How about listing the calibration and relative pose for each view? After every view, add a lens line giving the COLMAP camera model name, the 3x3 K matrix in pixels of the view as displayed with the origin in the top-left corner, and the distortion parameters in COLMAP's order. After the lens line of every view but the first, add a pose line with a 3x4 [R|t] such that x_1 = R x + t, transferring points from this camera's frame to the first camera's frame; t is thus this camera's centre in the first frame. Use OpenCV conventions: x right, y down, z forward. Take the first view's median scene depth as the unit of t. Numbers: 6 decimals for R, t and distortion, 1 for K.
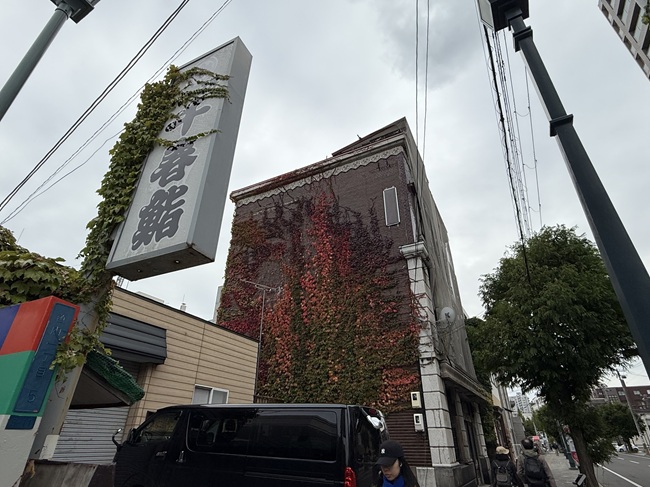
lens RADIAL K [[357.1, 0, 326.3], [0, 357.1, 243.0], [0, 0, 1]] dist [-0.000002, 0.000972]
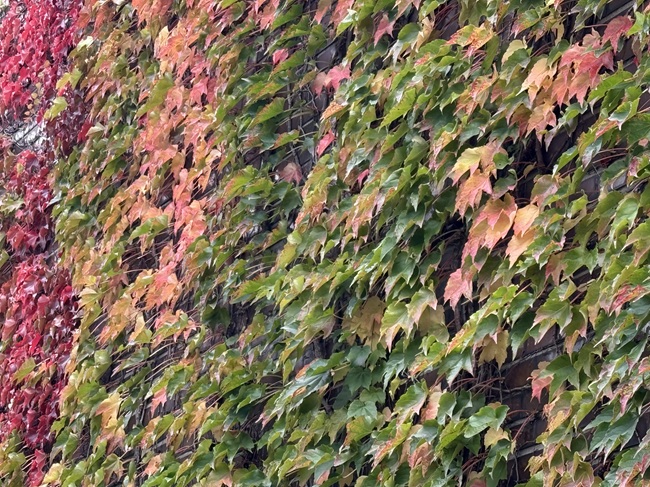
lens RADIAL K [[1877.8, 0, 325.3], [0, 1877.8, 243.3], [0, 0, 1]] dist [0.094260, 0.000000]
pose [[0.848098, -0.126172, -0.514598, 0.171205], [0.157076, 0.987444, 0.016767, 0.351676], [0.506021, -0.095051, 0.857268, 0.635604]]
